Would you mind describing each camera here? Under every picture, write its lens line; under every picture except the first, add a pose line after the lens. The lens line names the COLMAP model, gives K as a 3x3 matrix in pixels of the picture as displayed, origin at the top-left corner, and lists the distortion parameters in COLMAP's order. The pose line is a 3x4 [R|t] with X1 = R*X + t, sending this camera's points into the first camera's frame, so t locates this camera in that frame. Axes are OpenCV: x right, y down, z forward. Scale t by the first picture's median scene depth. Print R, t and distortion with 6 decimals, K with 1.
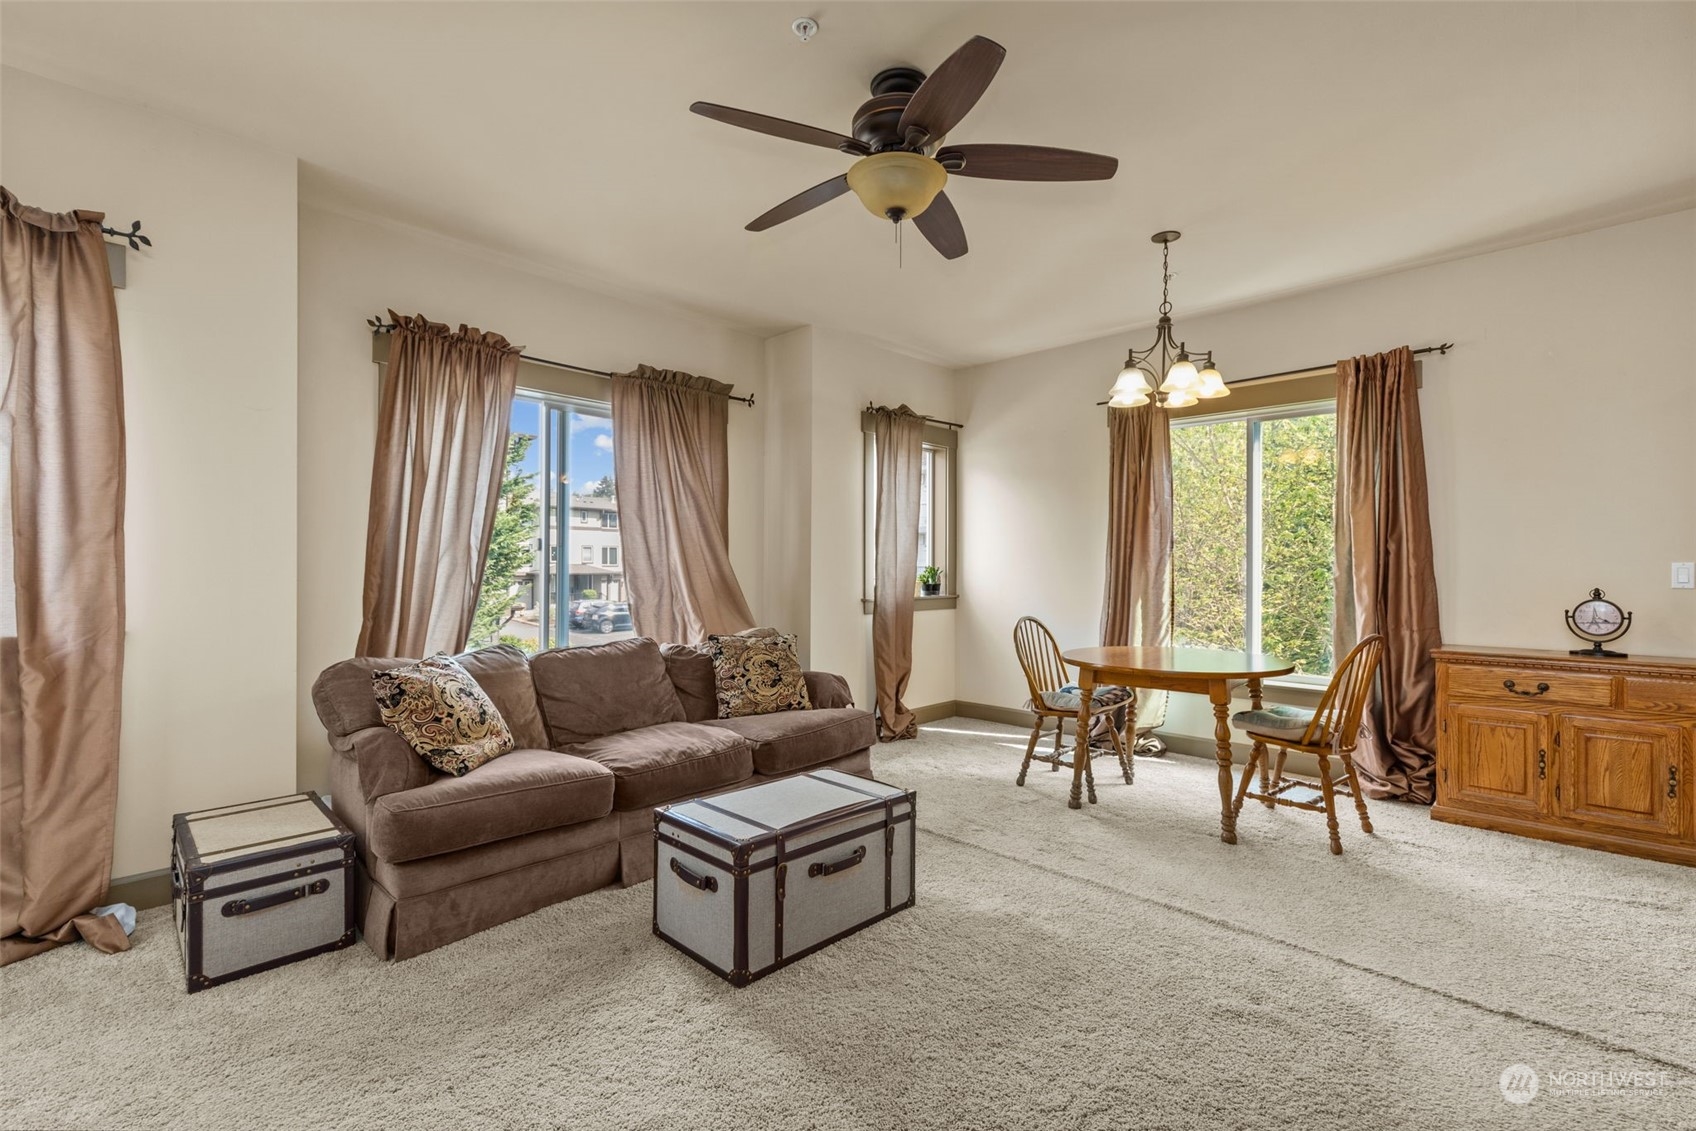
lens RADIAL K [[758.5, 0, 842.2], [0, 758.5, 565.8], [0, 0, 1]] dist [0.005214, -0.004771]
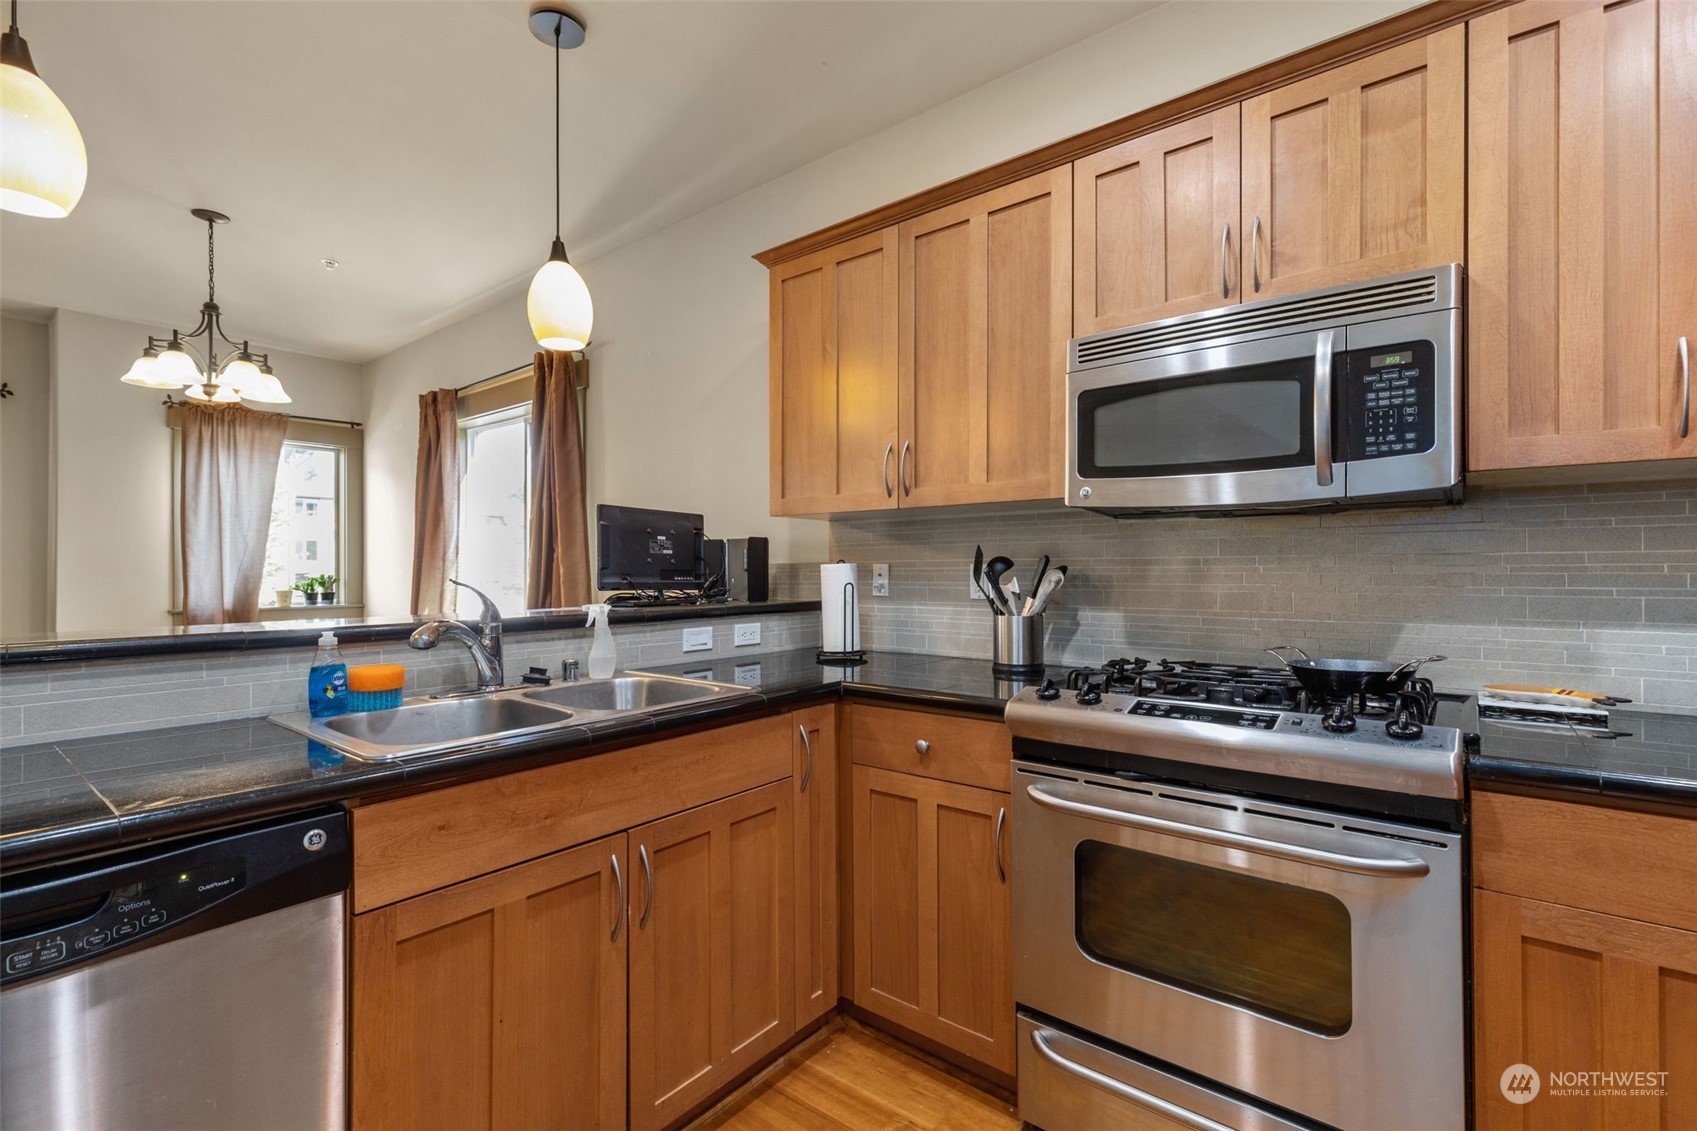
lens RADIAL K [[759.0, 0, 852.8], [0, 759.0, 567.3], [0, 0, 1]] dist [0.005214, -0.004771]
pose [[0.994991, -0.007924, 0.099650, 1.065879], [0.008054, 0.999967, -0.000899, 0.000239], [-0.099640, 0.001698, 0.995022, 0.004680]]
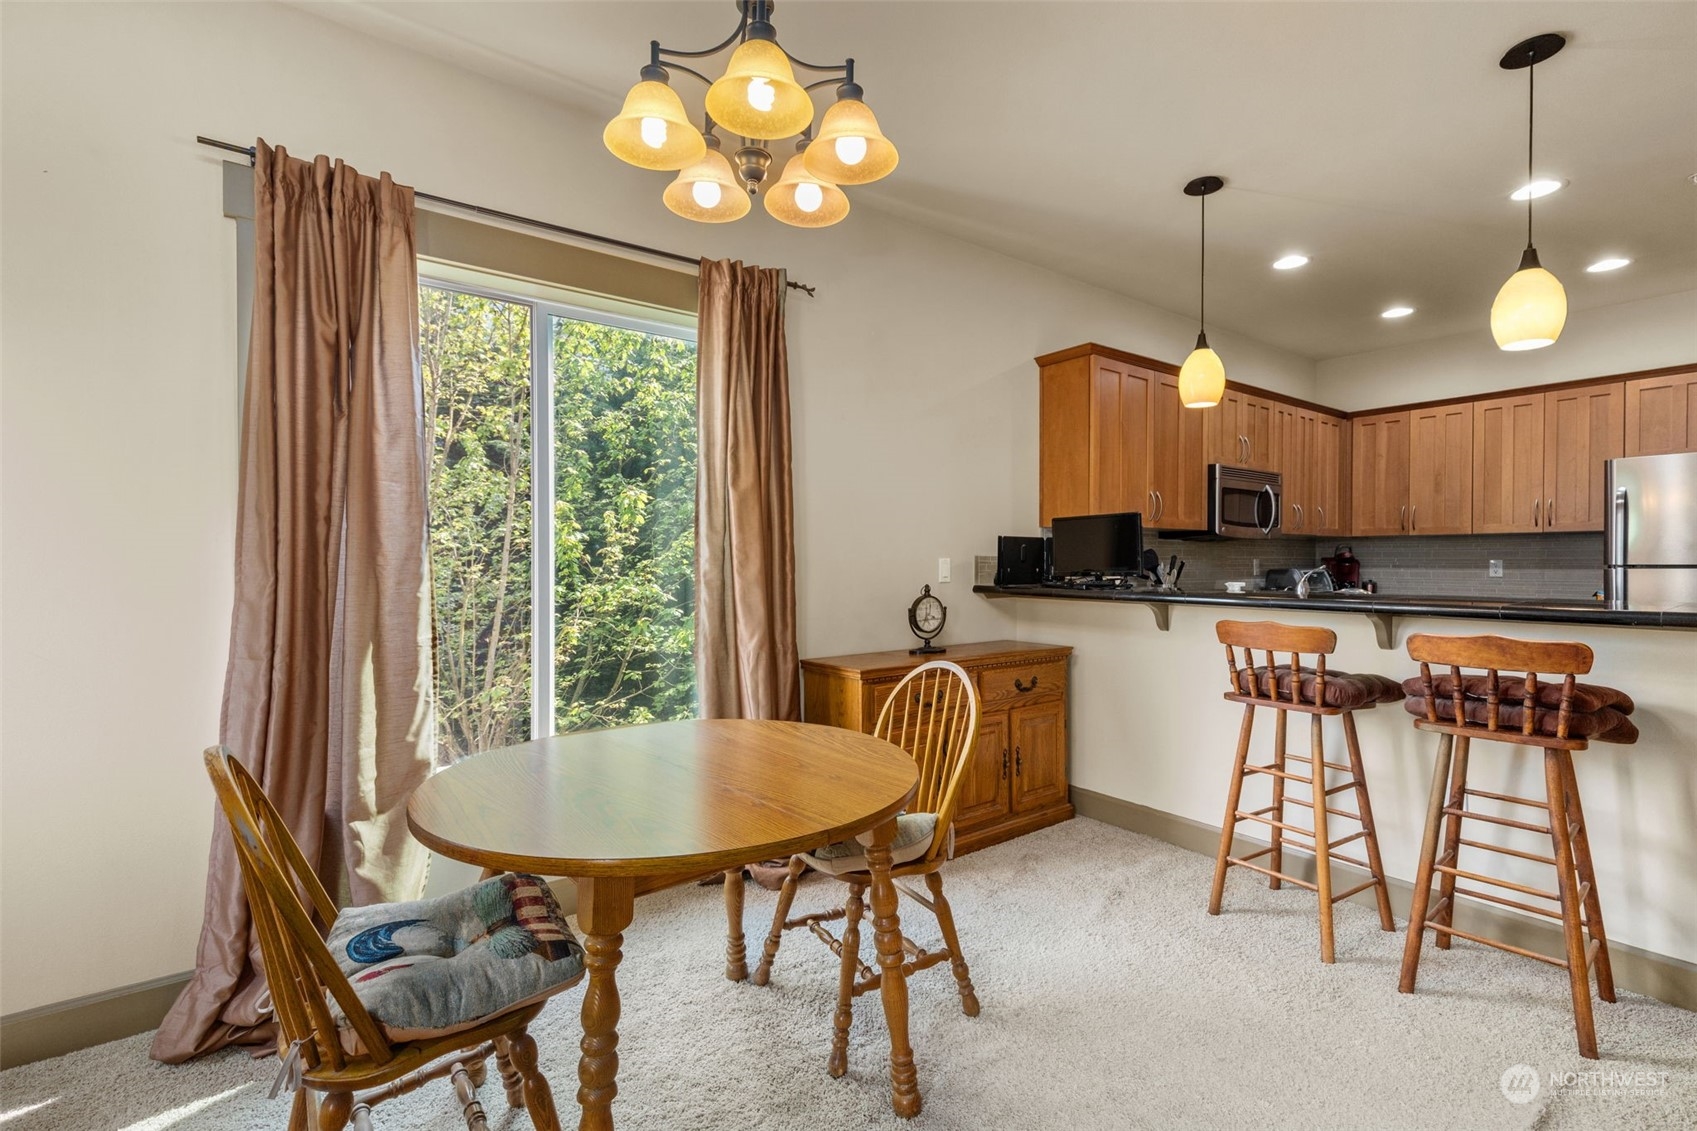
lens RADIAL K [[759.0, 0, 850.5], [0, 759.0, 568.6], [0, 0, 1]] dist [0.005214, -0.004771]
pose [[0.163726, -0.012488, 0.986427, 0.007790], [0.001223, 0.999922, 0.012456, -0.002737], [-0.986505, -0.000833, 0.163728, 0.857967]]
